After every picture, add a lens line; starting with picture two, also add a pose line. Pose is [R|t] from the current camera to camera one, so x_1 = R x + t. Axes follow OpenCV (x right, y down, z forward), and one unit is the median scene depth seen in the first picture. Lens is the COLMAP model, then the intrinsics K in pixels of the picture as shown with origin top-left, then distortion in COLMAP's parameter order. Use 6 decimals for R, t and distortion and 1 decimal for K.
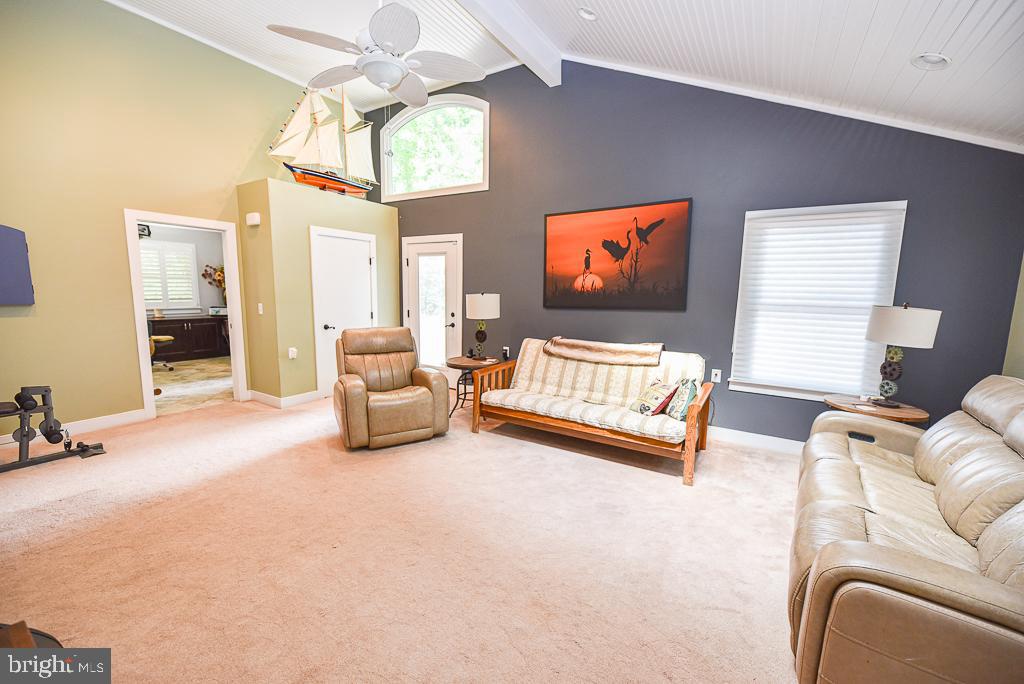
lens RADIAL K [[410.3, 0, 514.3], [0, 410.3, 344.7], [0, 0, 1]] dist [0.000357, -0.003158]
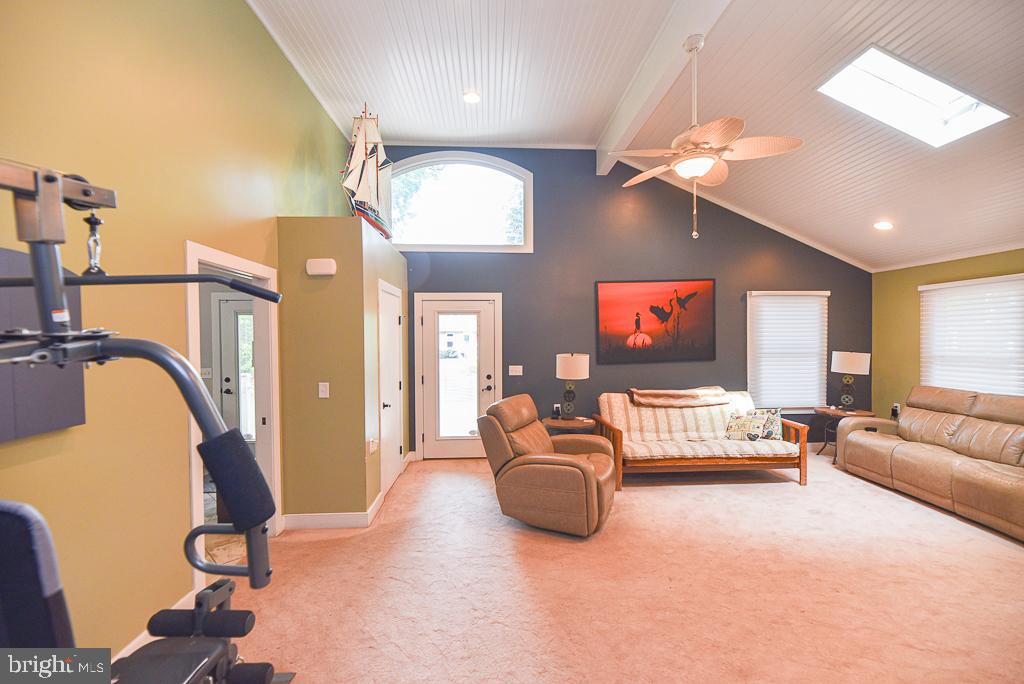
lens RADIAL K [[410.3, 0, 514.3], [0, 410.3, 344.7], [0, 0, 1]] dist [0.000357, -0.003158]
pose [[0.822157, -0.034996, 0.568184, -0.795292], [0.099935, 0.991481, -0.083538, -0.077954], [-0.560420, 0.125463, 0.818651, 0.241969]]
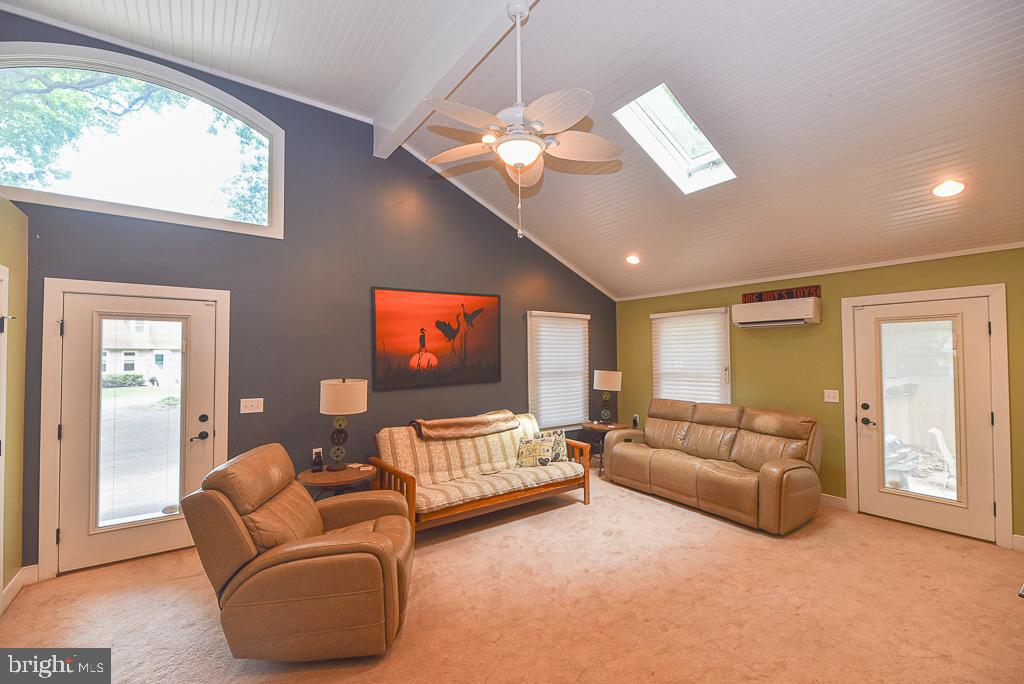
lens RADIAL K [[429.7, 0, 514.6], [0, 429.7, 345.4], [0, 0, 1]] dist [0.002389, -0.003408]
pose [[0.380764, 0.001169, 0.924672, -0.708601], [0.138471, 0.988651, -0.058269, -0.098922], [-0.914245, 0.150227, 0.376280, 0.407947]]
